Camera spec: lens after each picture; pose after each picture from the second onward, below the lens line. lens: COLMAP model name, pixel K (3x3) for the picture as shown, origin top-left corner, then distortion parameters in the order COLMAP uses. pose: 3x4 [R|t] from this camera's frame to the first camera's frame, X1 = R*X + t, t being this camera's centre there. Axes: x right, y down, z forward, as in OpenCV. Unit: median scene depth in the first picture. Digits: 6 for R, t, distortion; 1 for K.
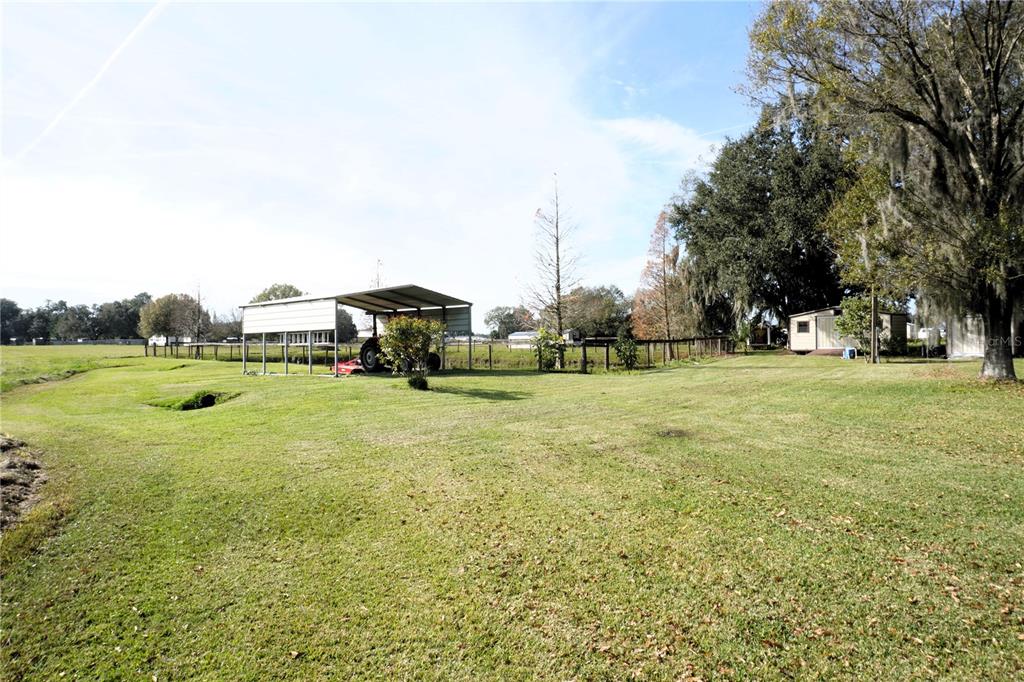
lens RADIAL K [[673.6, 0, 512.6], [0, 673.6, 344.1], [0, 0, 1]] dist [-0.032558, 0.012095]
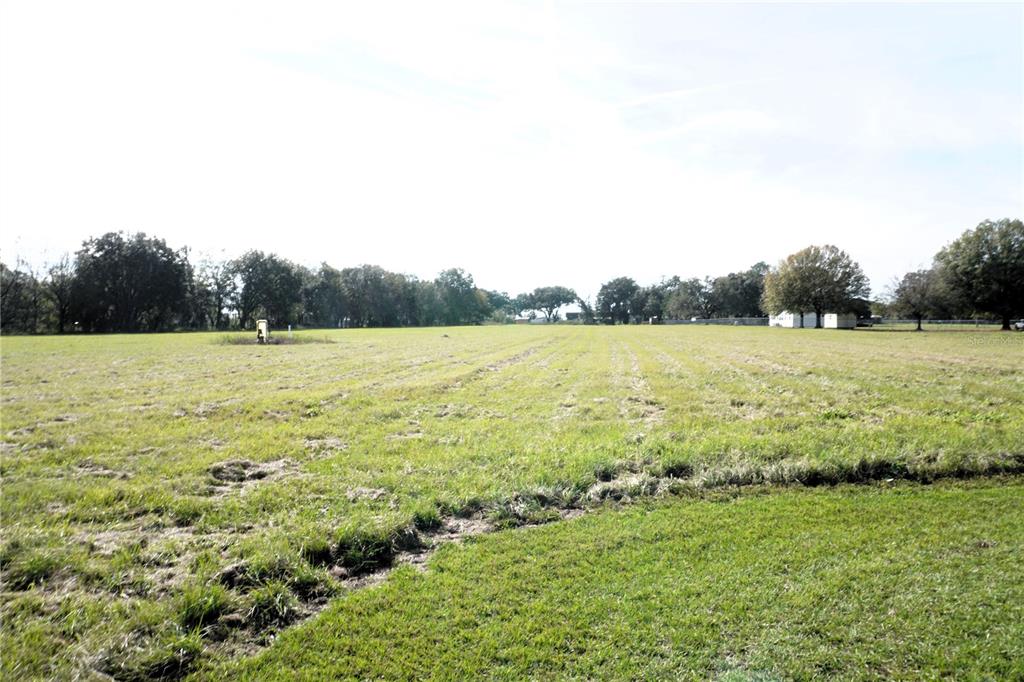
lens RADIAL K [[673.6, 0, 512.3], [0, 673.6, 338.9], [0, 0, 1]] dist [-0.032558, 0.012095]
pose [[0.661533, 0.018173, -0.749696, -0.147236], [0.000246, 0.999701, 0.024451, -0.001433], [0.749916, -0.016359, 0.661331, 0.243795]]
